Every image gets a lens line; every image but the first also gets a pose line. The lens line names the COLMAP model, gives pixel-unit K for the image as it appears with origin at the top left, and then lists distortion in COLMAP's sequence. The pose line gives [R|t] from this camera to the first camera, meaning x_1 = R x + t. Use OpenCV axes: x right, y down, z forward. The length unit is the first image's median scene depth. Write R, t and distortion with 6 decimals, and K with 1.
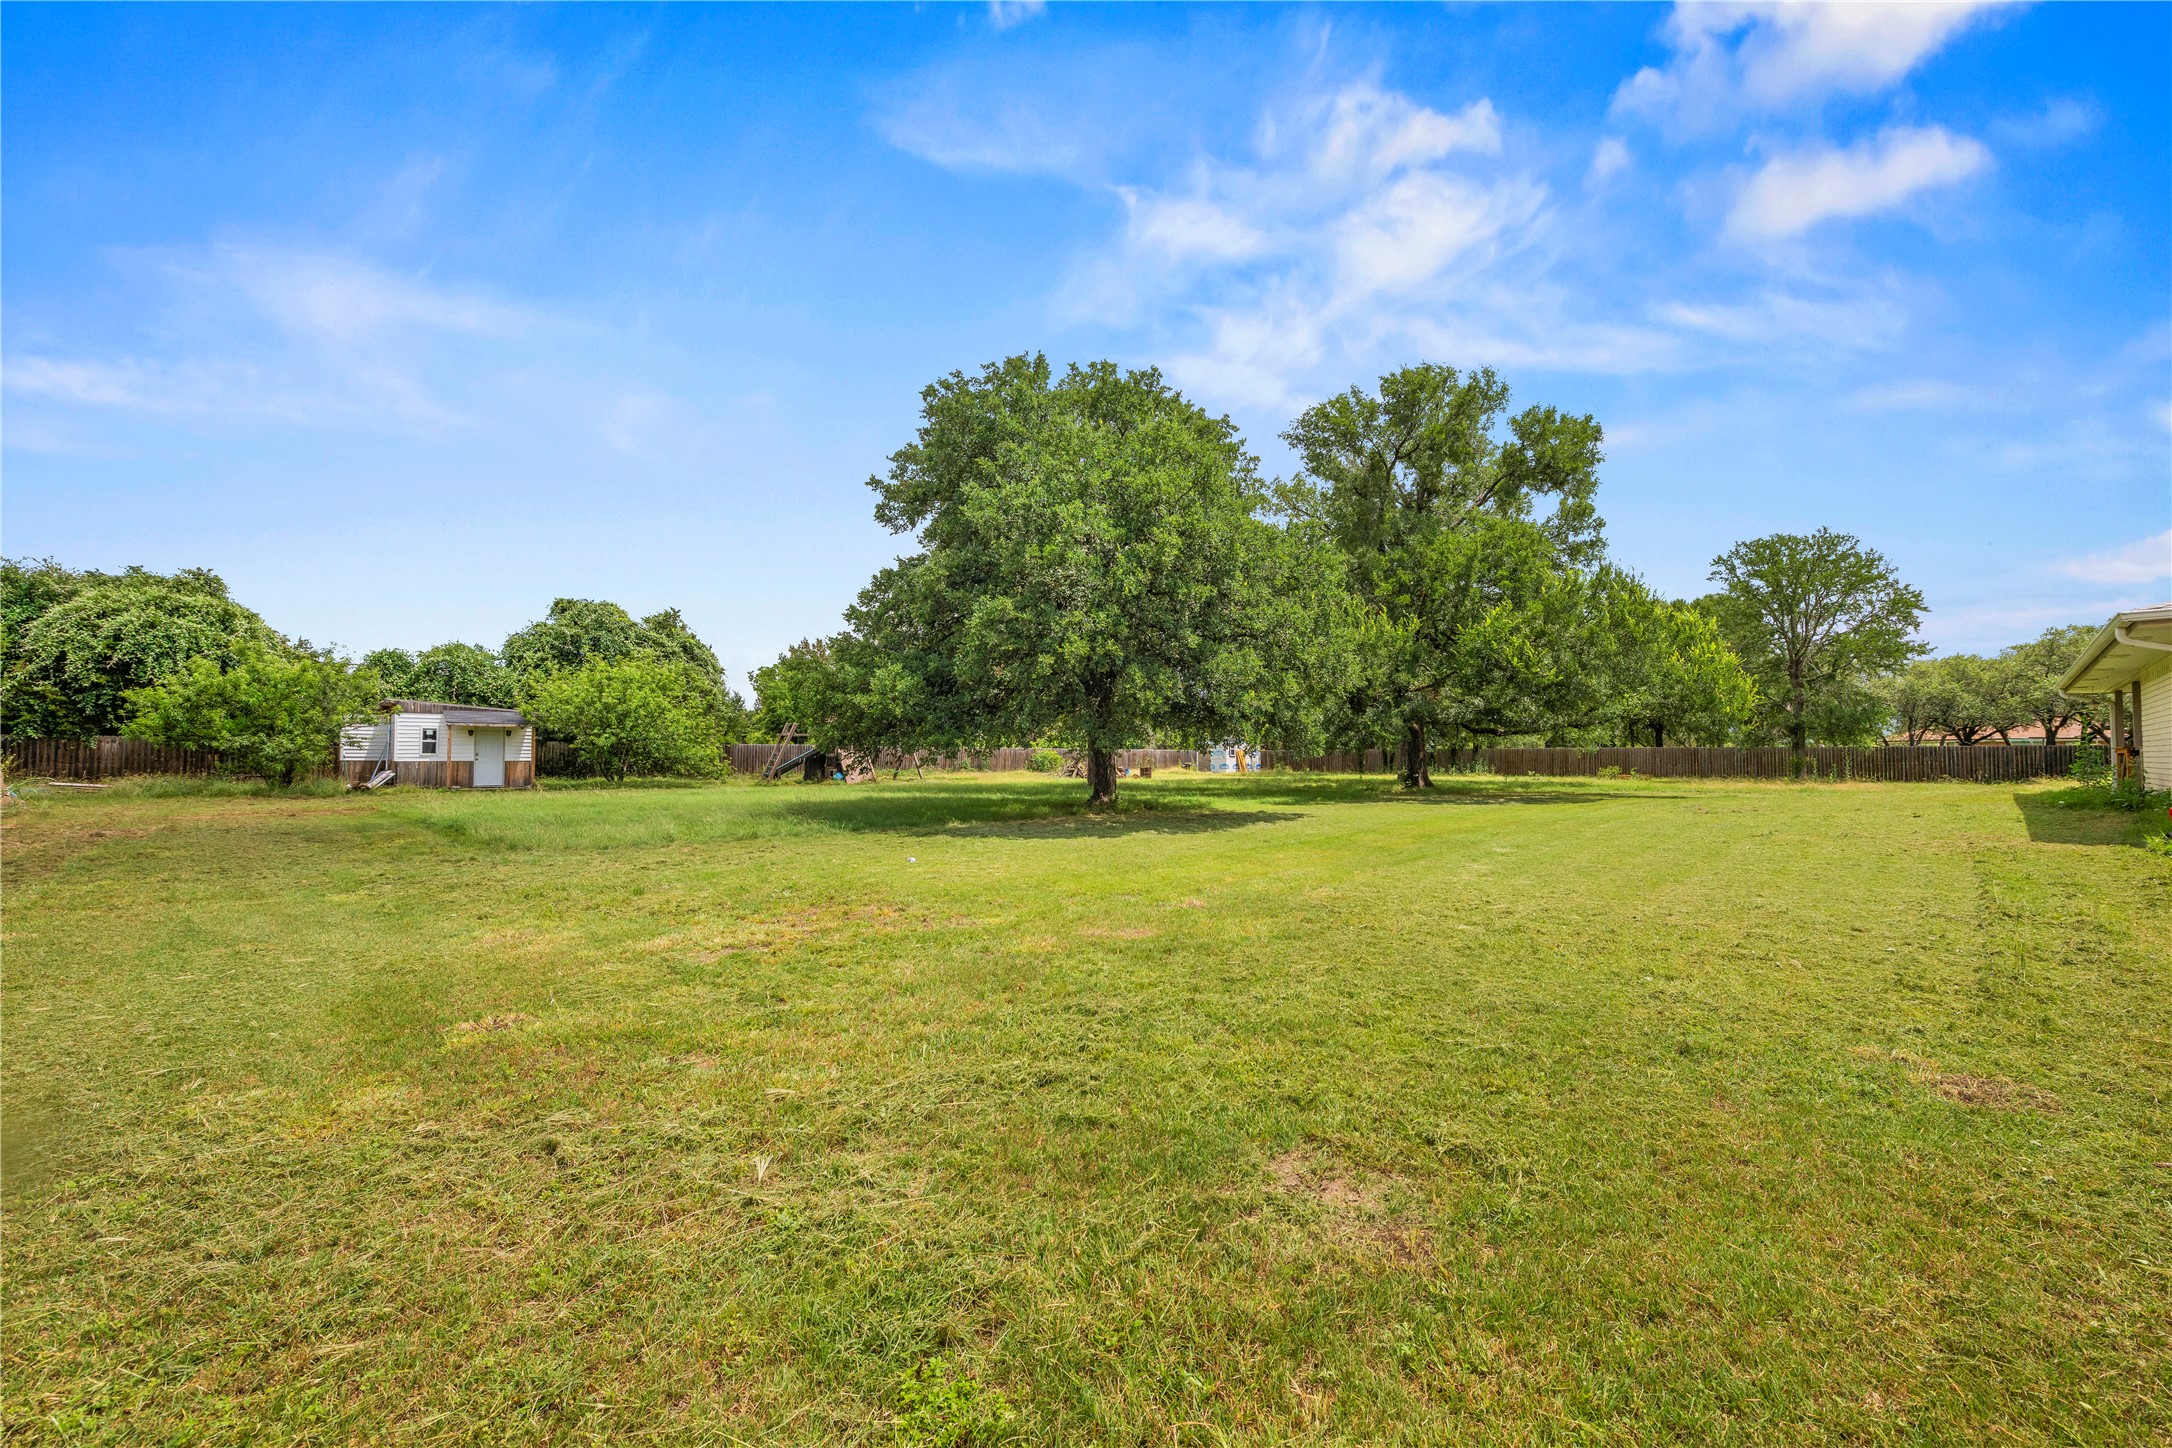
lens RADIAL K [[857.8, 0, 1082.6], [0, 857.8, 725.4], [0, 0, 1]] dist [-0.001838, -0.000103]
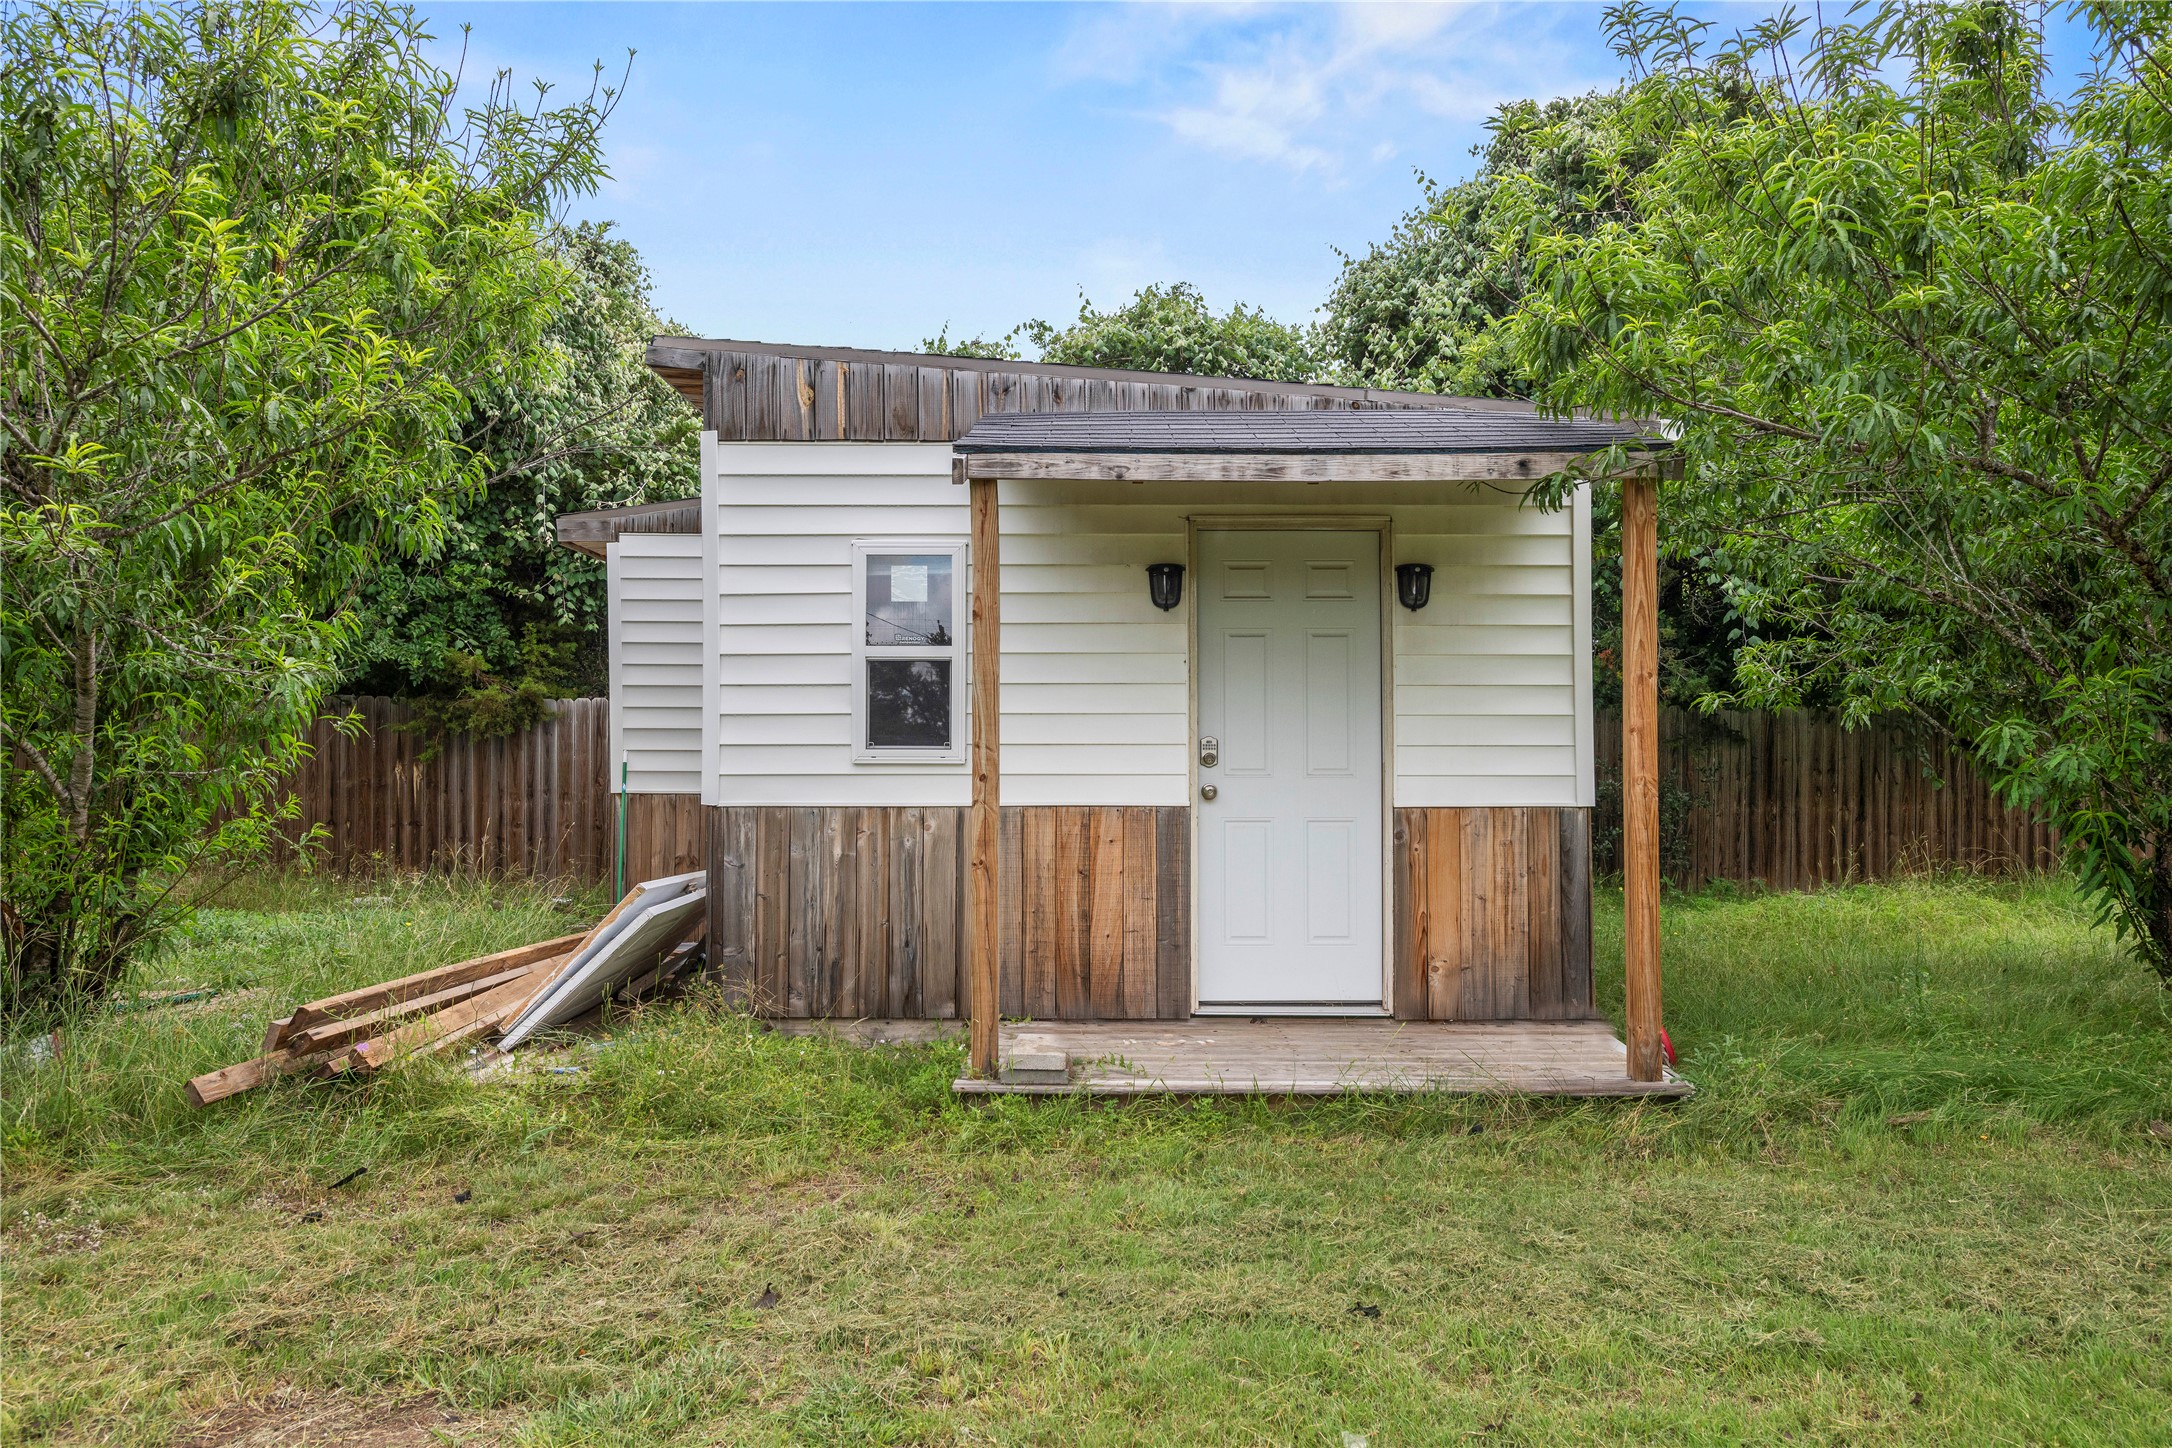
lens RADIAL K [[1502.8, 0, 1085.4], [0, 1502.8, 728.6], [0, 0, 1]] dist [-0.001514, -0.000127]
pose [[0.738020, -0.012968, -0.674655, -0.566015], [0.017464, 0.999847, -0.000114, 0.029791], [0.674553, -0.011699, 0.738134, 0.818445]]
